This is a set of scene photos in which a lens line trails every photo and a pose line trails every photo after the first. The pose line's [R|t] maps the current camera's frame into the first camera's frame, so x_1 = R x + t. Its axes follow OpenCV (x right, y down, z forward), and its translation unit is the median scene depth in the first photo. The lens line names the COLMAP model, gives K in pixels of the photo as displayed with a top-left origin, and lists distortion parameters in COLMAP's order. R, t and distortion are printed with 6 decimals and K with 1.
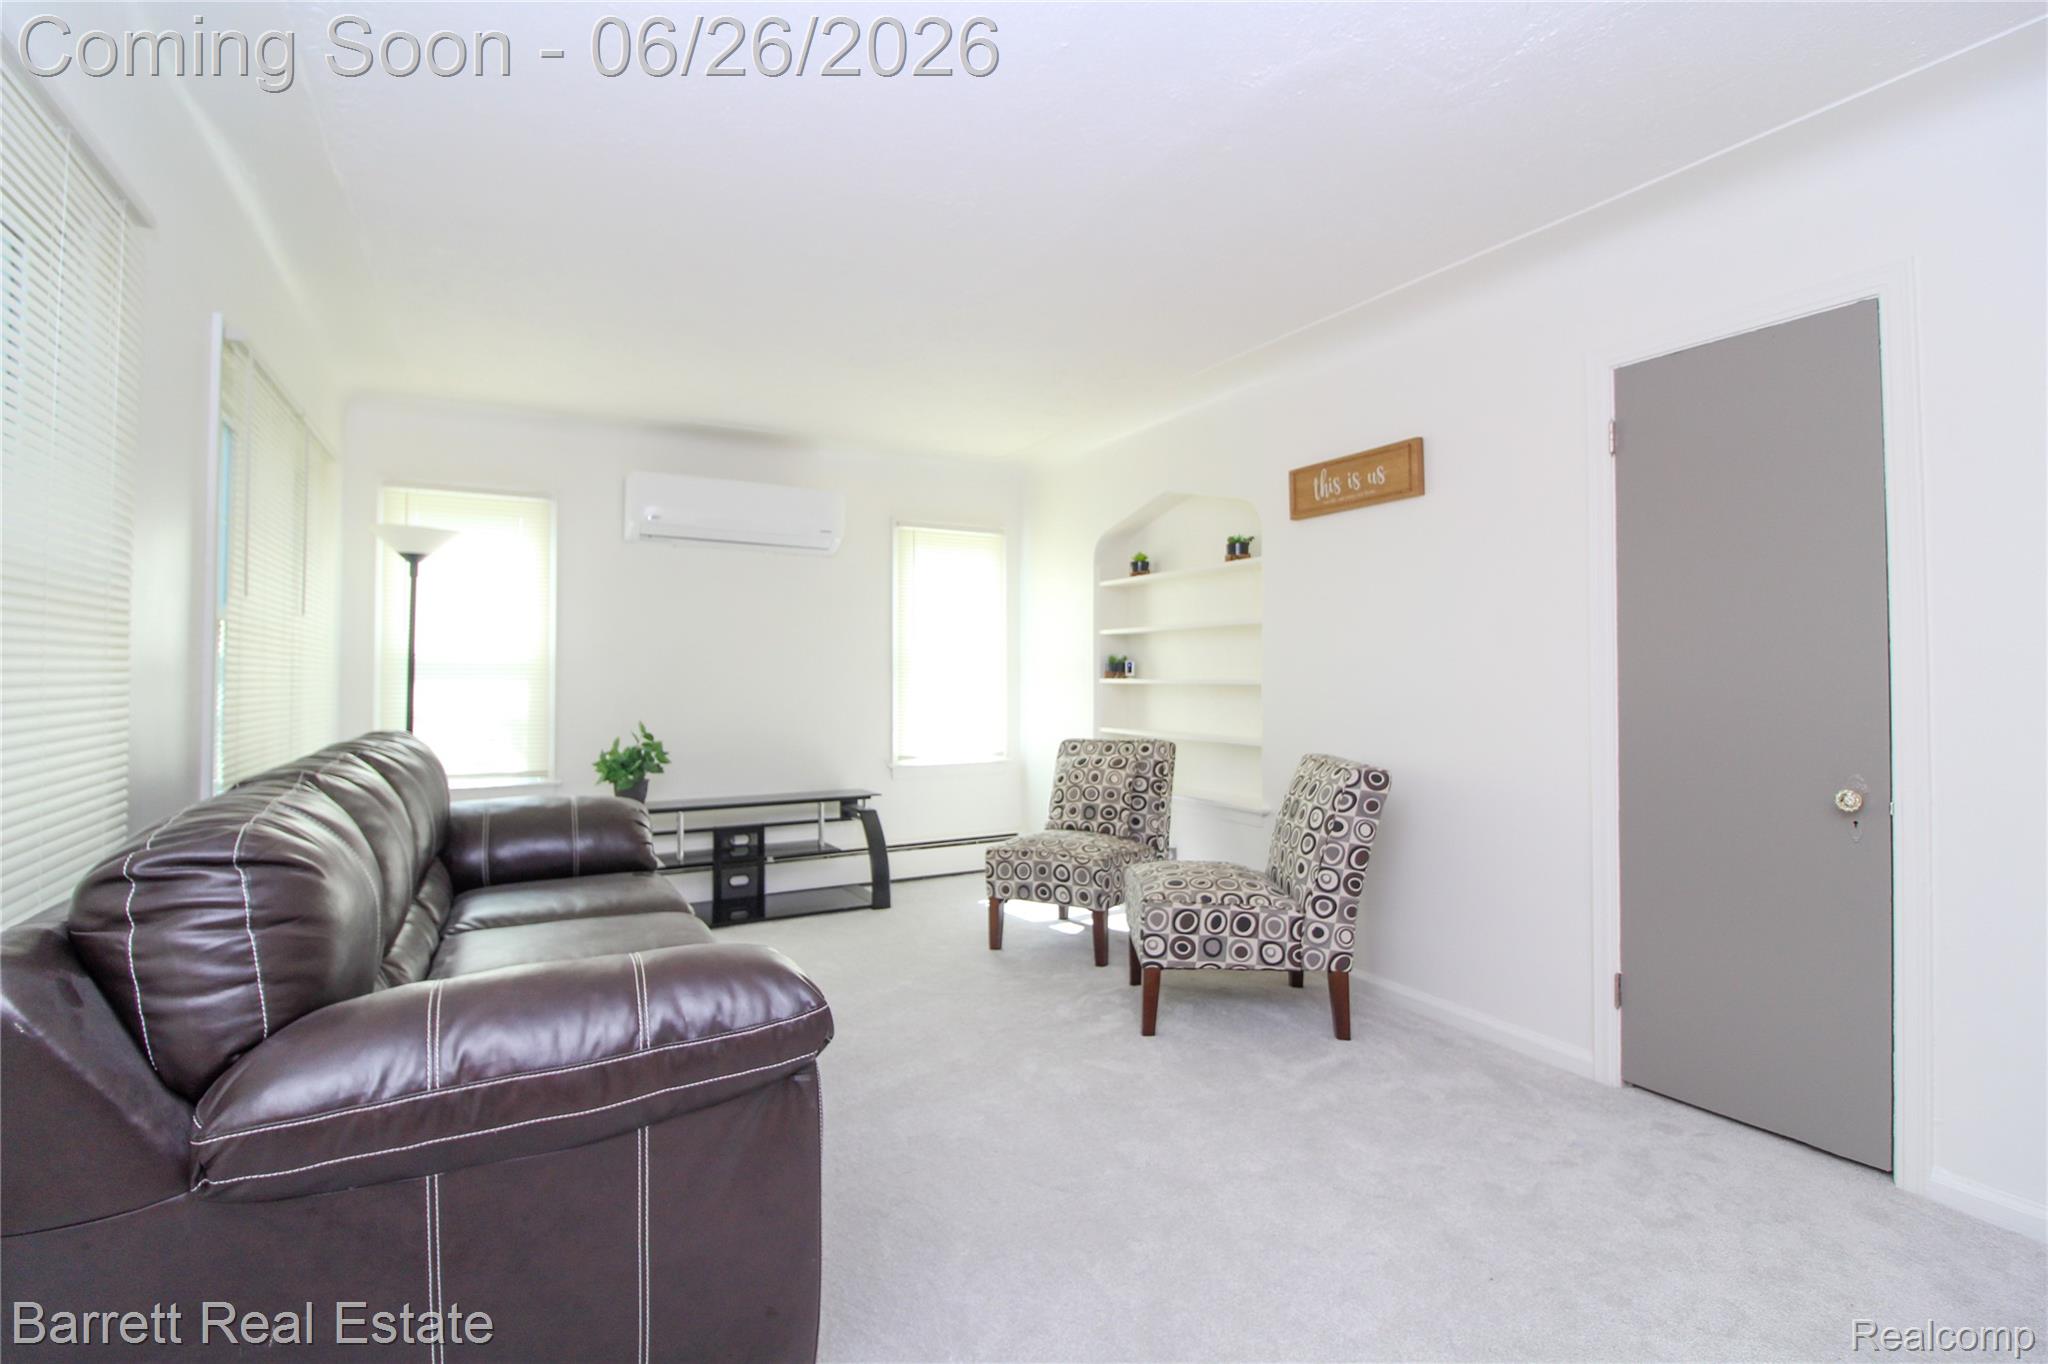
lens RADIAL K [[946.8, 0, 1013.6], [0, 946.8, 645.5], [0, 0, 1]] dist [-0.002254, -0.011356]
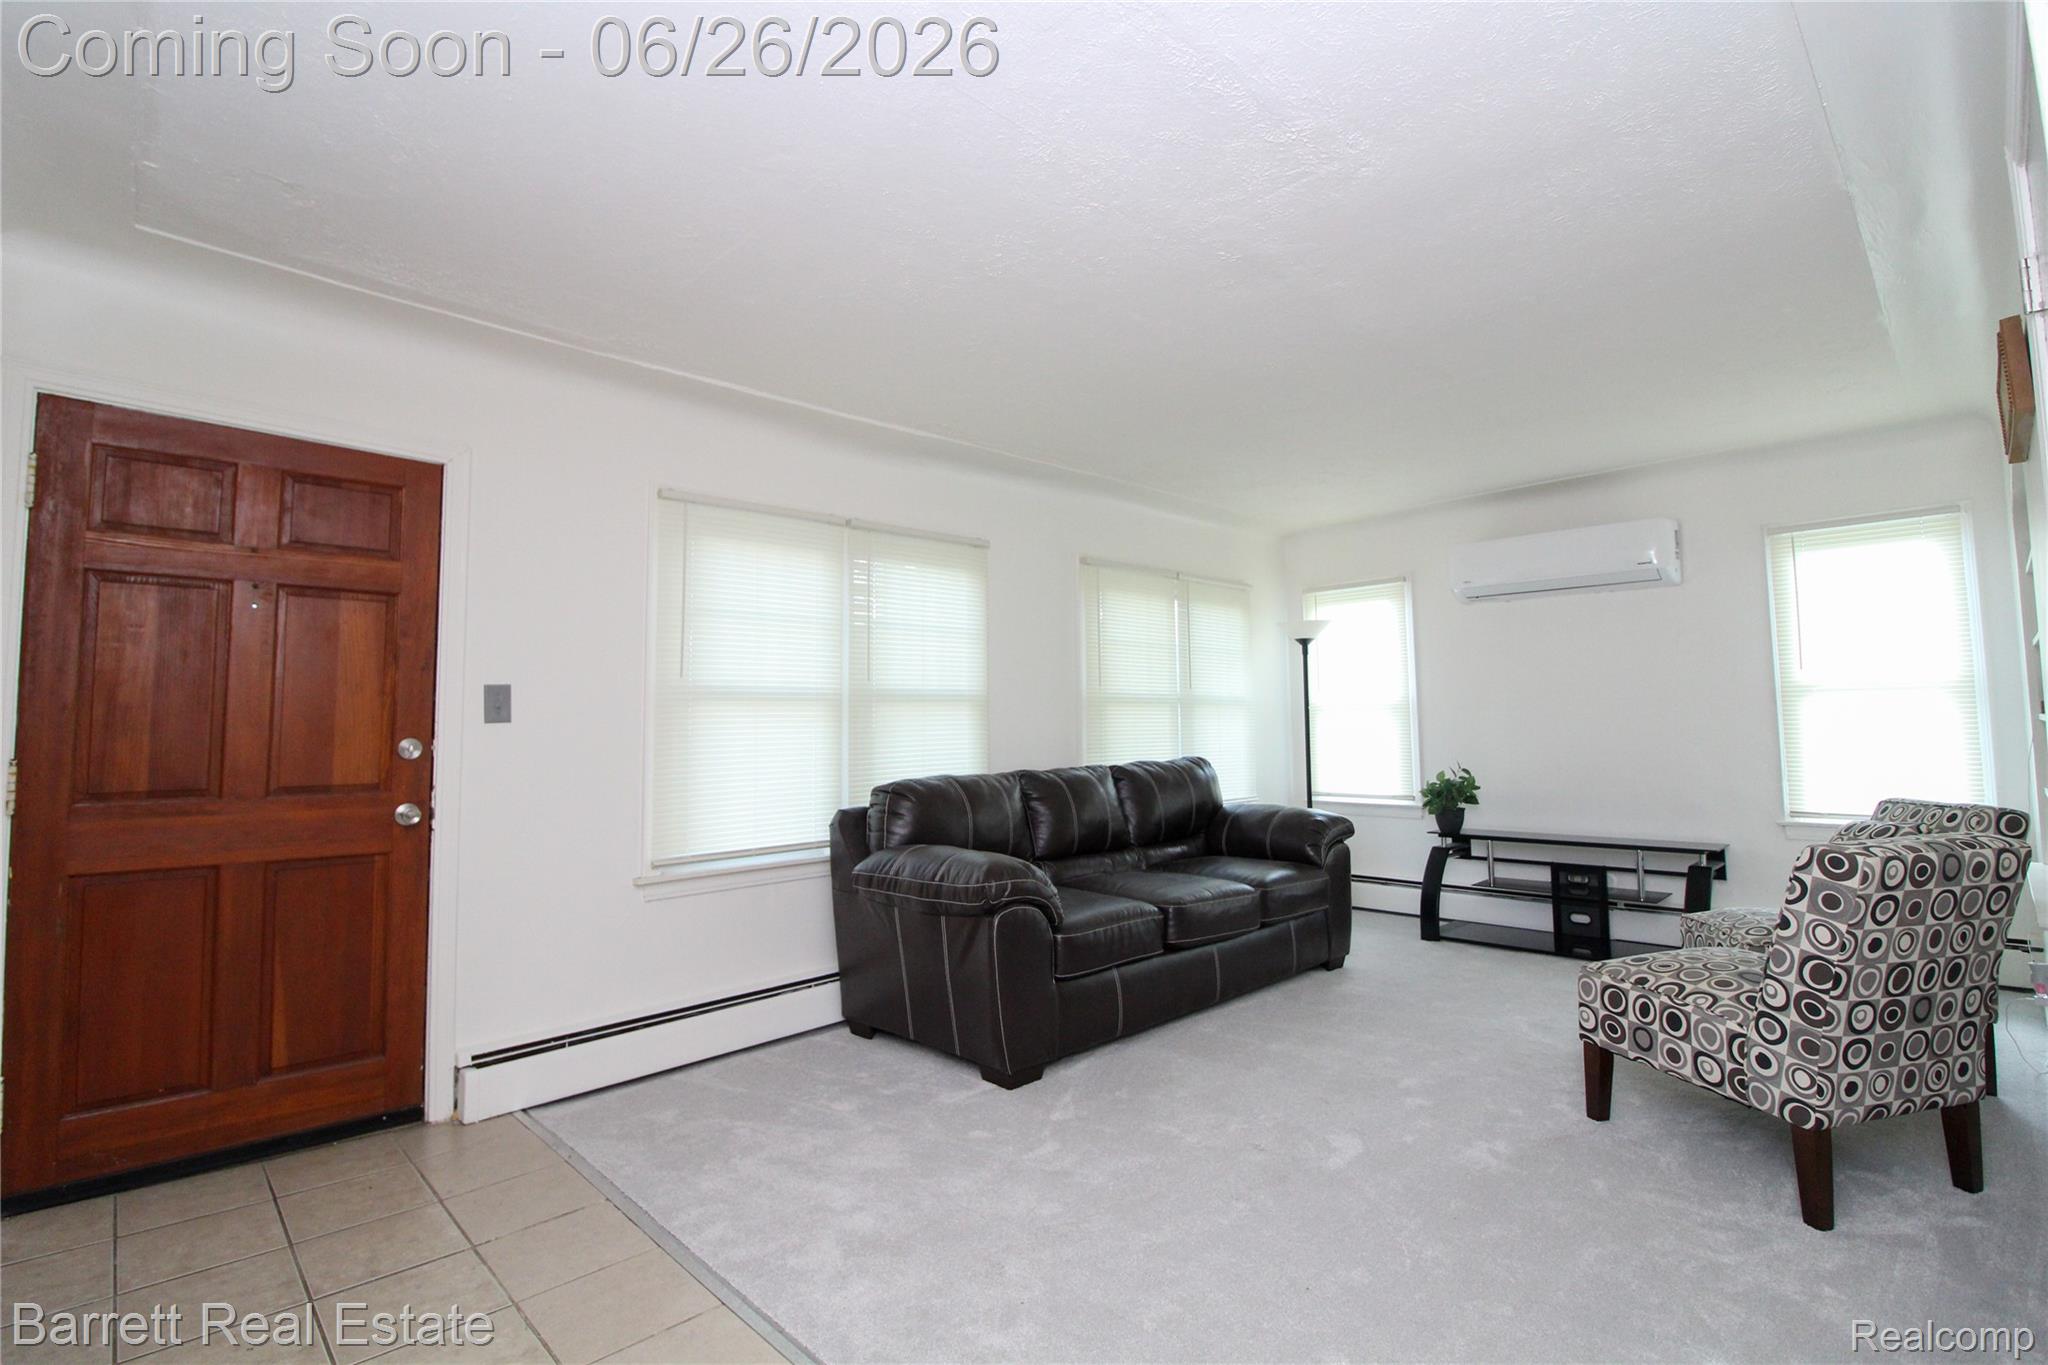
lens RADIAL K [[946.8, 0, 1015.5], [0, 946.8, 653.4], [0, 0, 1]] dist [-0.002254, -0.011356]
pose [[0.258146, -0.078904, -0.962878, 0.727186], [0.047693, 0.996485, -0.068871, 0.005372], [0.964928, -0.028143, 0.261002, 0.199721]]
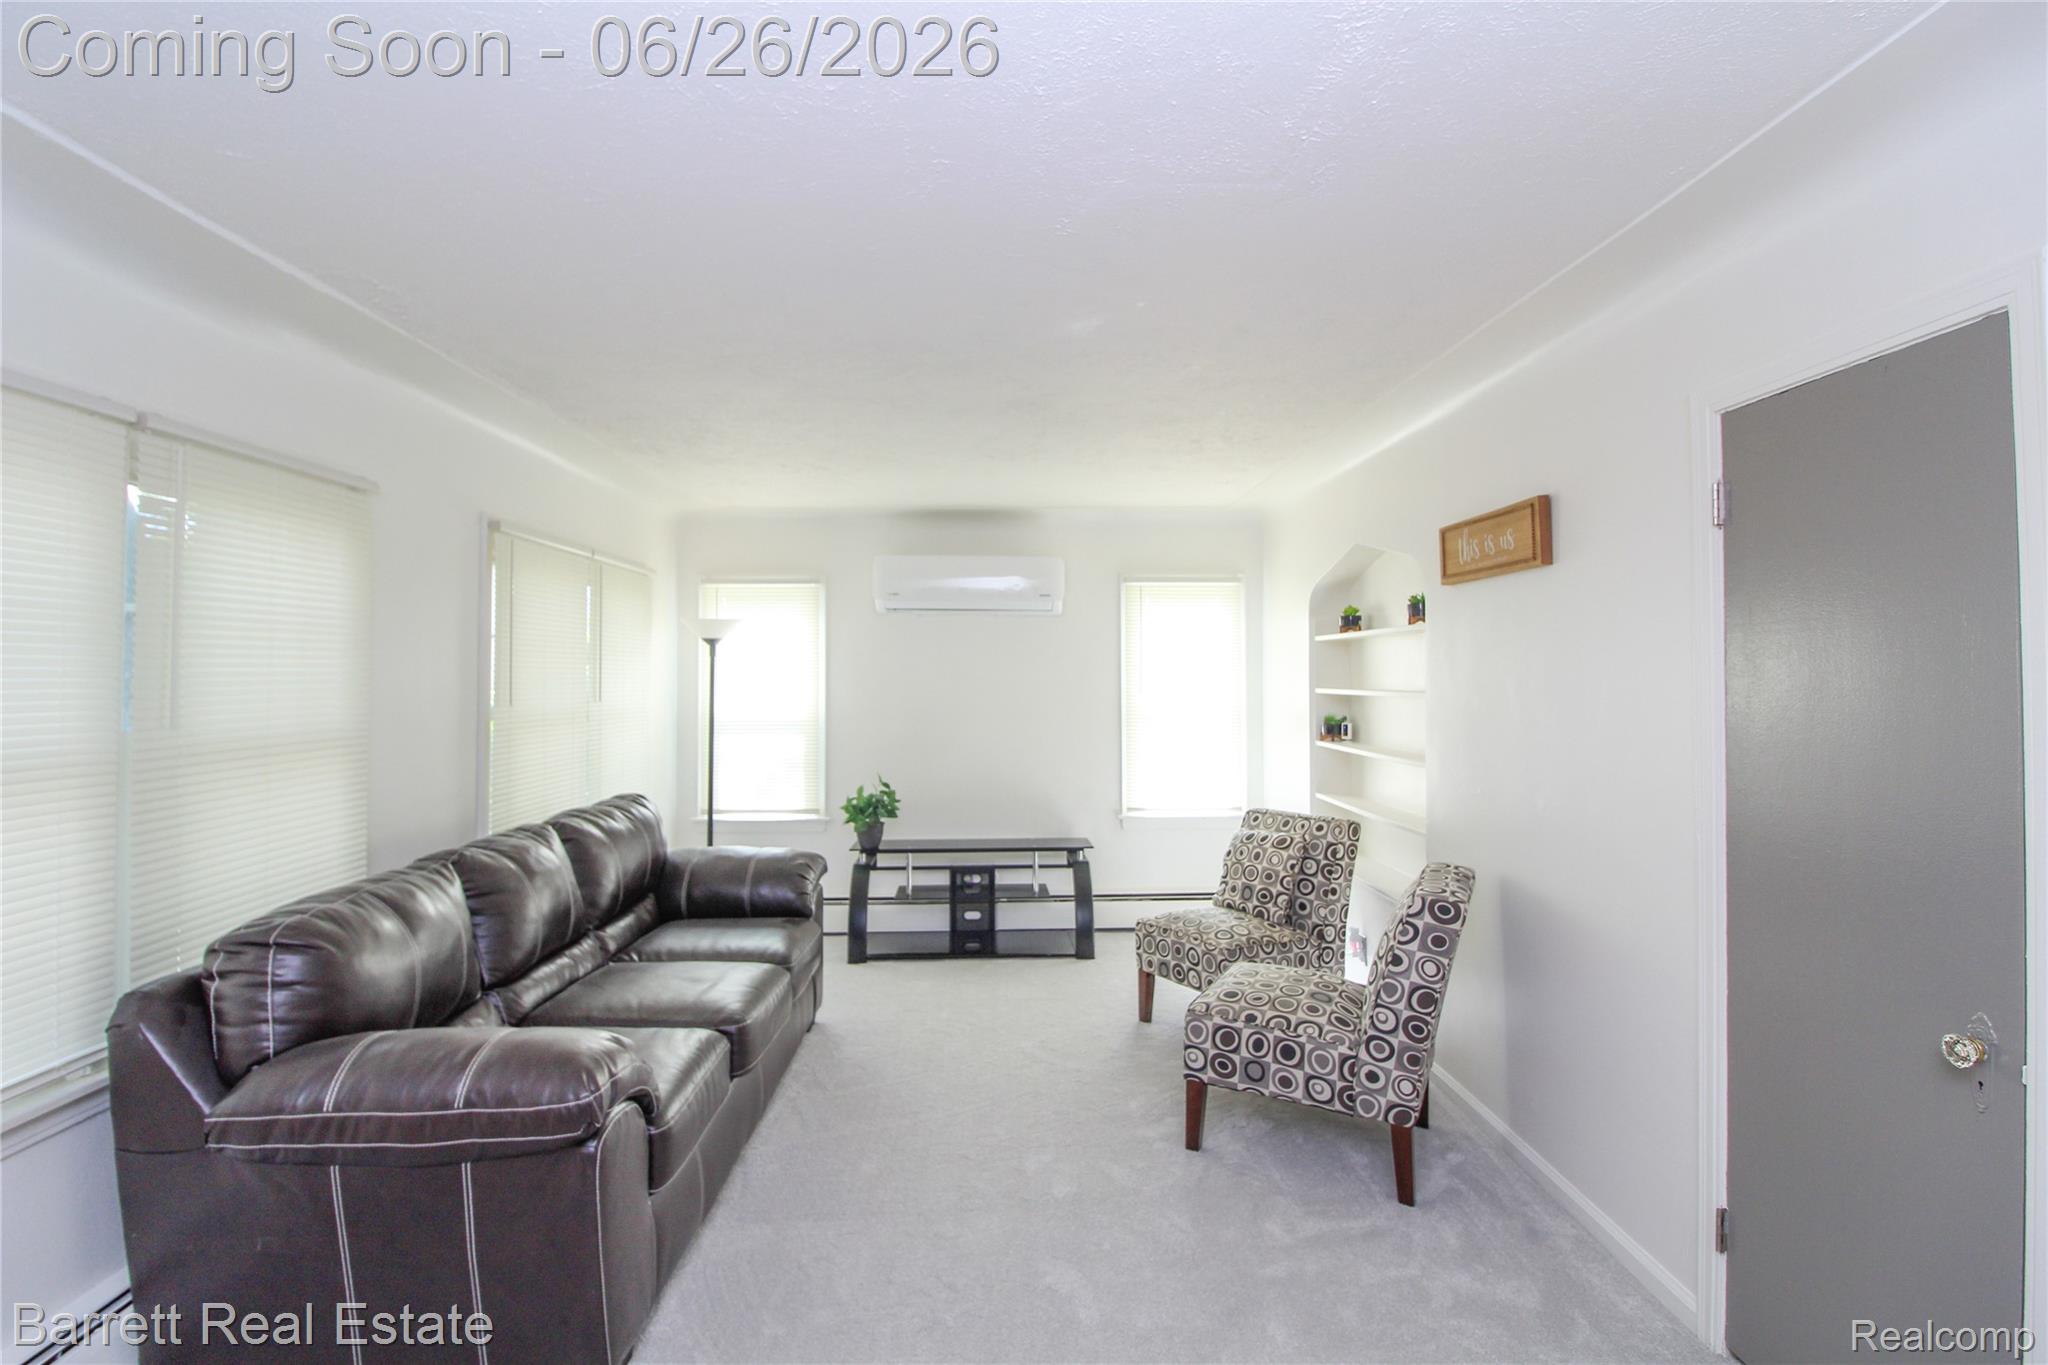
lens RADIAL K [[946.8, 0, 1016.7], [0, 946.8, 647.0], [0, 0, 1]] dist [-0.002254, -0.011356]
pose [[0.889494, -0.016283, -0.456656, 0.350557], [0.018290, 0.999833, -0.000025, -0.085266], [0.456580, -0.008330, 0.889643, 0.049143]]
